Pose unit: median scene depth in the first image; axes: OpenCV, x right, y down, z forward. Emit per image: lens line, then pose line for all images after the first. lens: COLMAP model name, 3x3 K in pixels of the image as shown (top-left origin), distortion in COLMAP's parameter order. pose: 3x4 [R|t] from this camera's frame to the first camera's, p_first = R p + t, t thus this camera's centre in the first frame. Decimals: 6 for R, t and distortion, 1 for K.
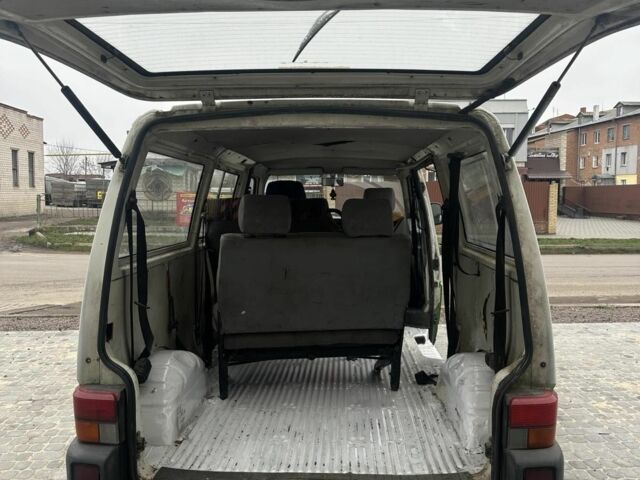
lens RADIAL K [[605.9, 0, 321.7], [0, 605.9, 236.6], [0, 0, 1]] dist [0.047666, 0.000000]
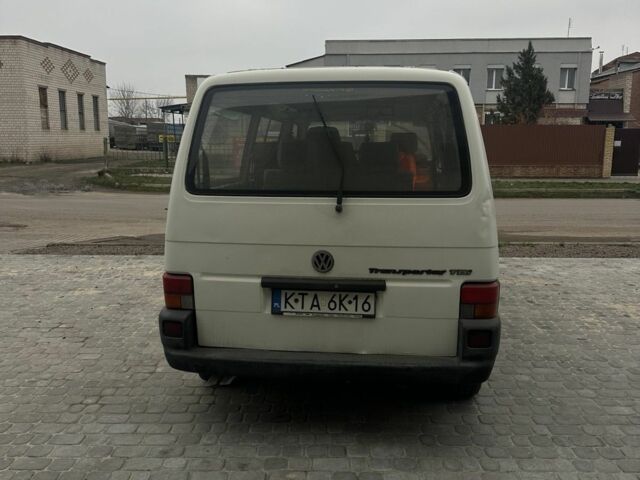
lens RADIAL K [[605.9, 0, 323.1], [0, 605.9, 235.5], [0, 0, 1]] dist [0.047666, 0.000000]
pose [[0.996054, 0.015538, -0.087380, 0.018785], [-0.007650, 0.995922, 0.089895, 0.004912], [0.088420, -0.088872, 0.992111, -0.073091]]
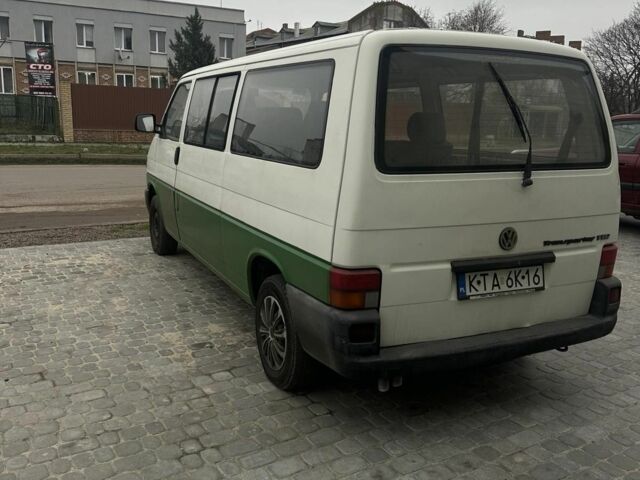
lens RADIAL K [[605.9, 0, 313.9], [0, 605.9, 242.7], [0, 0, 1]] dist [0.047666, 0.000000]
pose [[0.888884, -0.072521, 0.452355, -0.178868], [0.001771, 0.987928, 0.154902, 0.002100], [-0.458128, -0.136889, 0.878282, -0.004142]]
